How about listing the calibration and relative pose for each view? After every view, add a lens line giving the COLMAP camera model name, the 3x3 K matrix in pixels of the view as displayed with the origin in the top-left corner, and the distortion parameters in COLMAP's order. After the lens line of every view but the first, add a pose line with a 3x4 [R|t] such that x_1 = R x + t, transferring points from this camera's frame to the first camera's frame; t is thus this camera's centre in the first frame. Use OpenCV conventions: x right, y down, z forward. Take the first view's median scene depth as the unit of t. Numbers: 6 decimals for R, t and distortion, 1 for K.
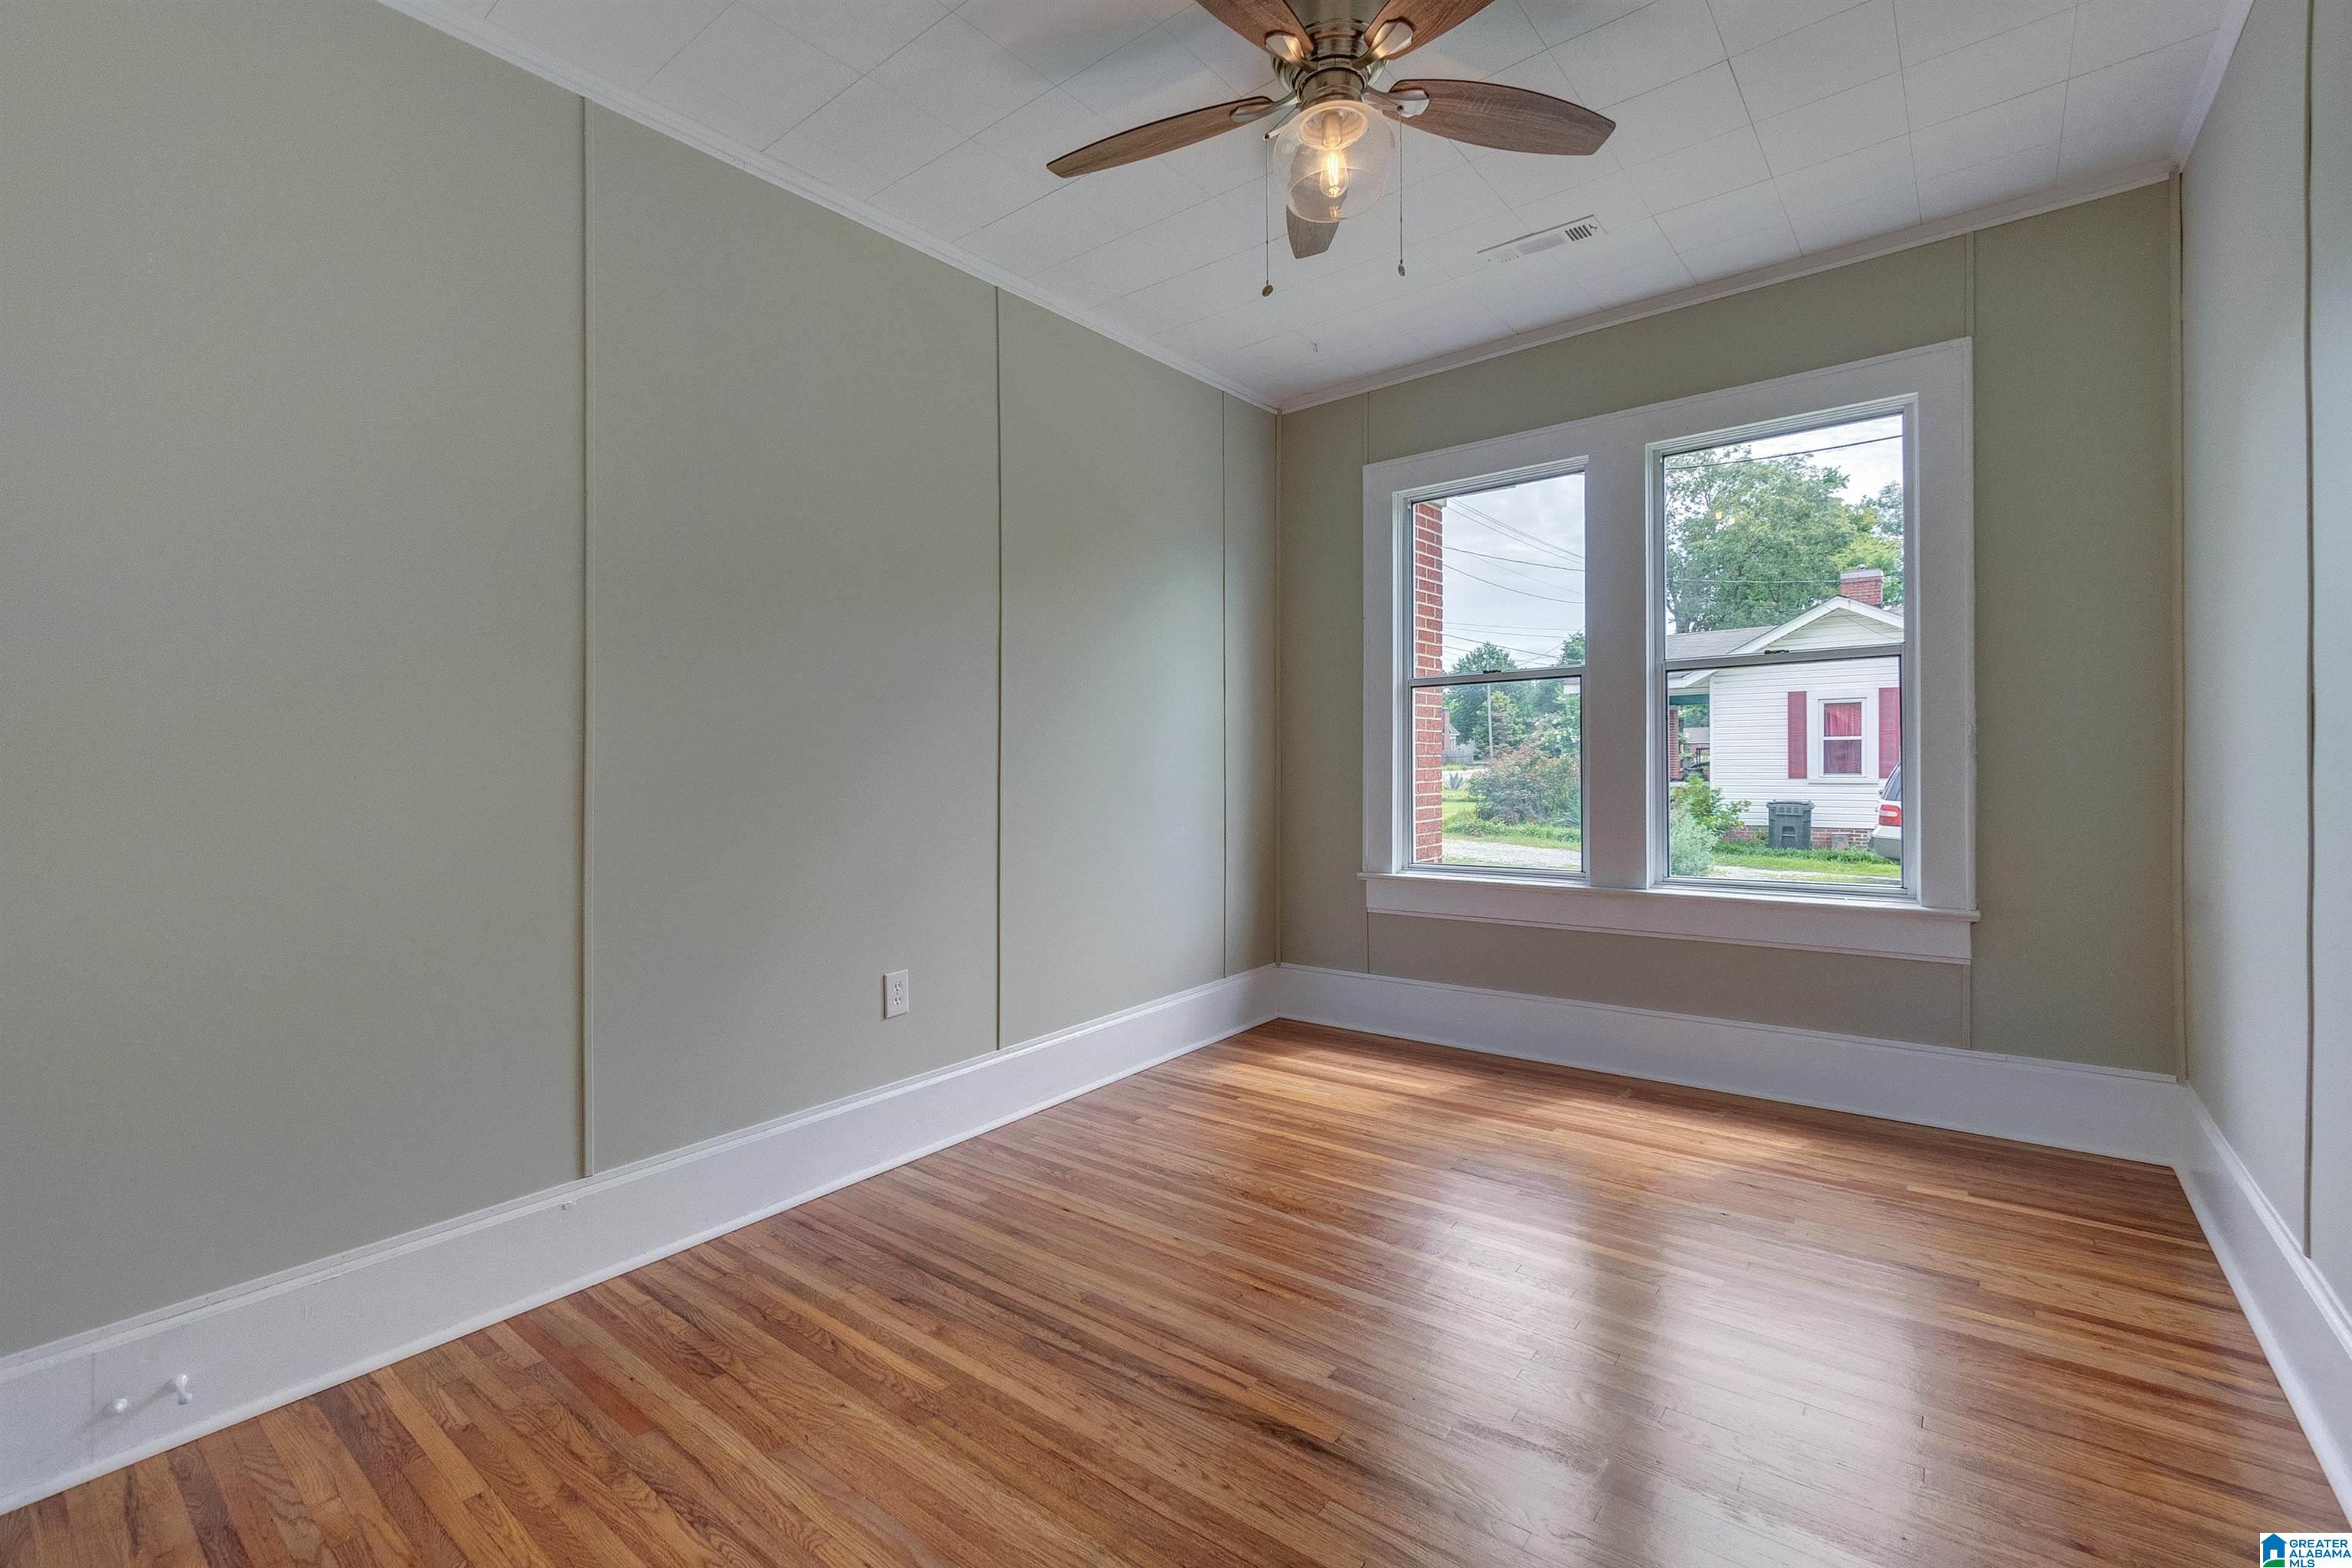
lens RADIAL K [[1012.6, 0, 1170.6], [0, 1012.6, 792.6], [0, 0, 1]] dist [-0.000268, 0.000047]
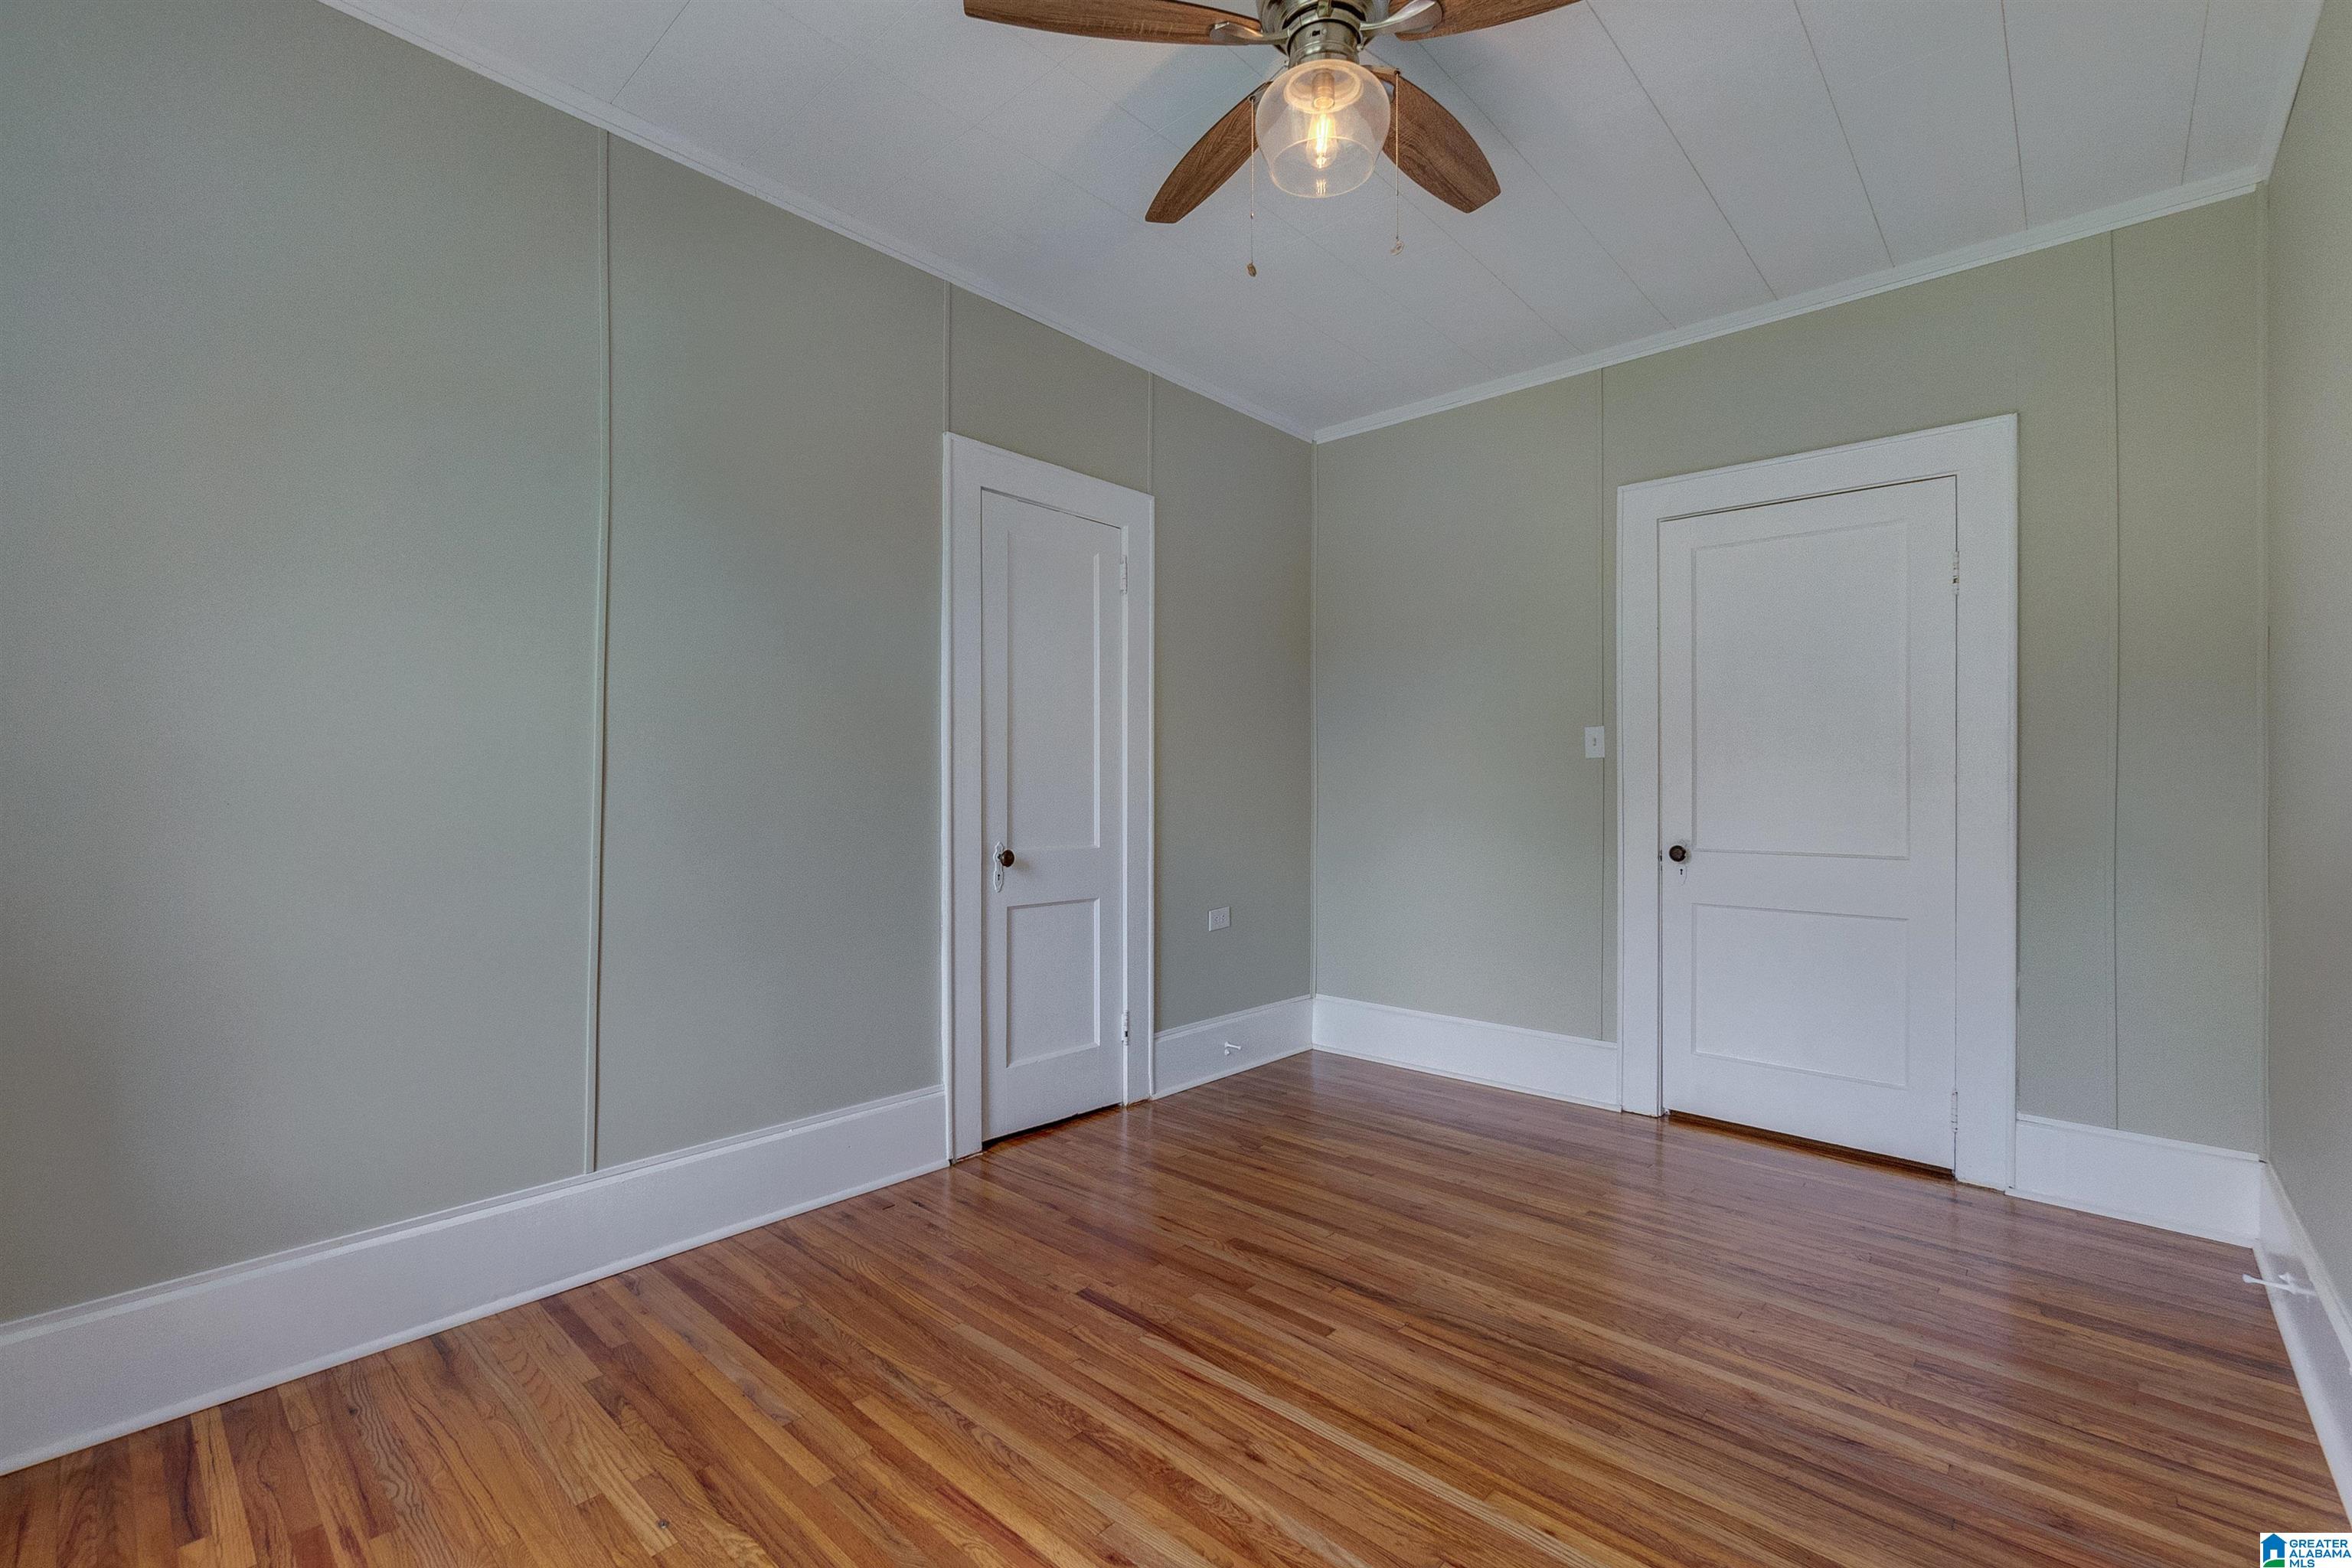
lens RADIAL K [[1012.6, 0, 1170.6], [0, 1012.6, 792.6], [0, 0, 1]] dist [-0.000268, 0.000047]
pose [[-0.997132, 0.010907, 0.074893, 0.225517], [0.012886, 0.999579, 0.025994, -0.053985], [-0.074578, 0.026884, -0.996853, 1.932404]]
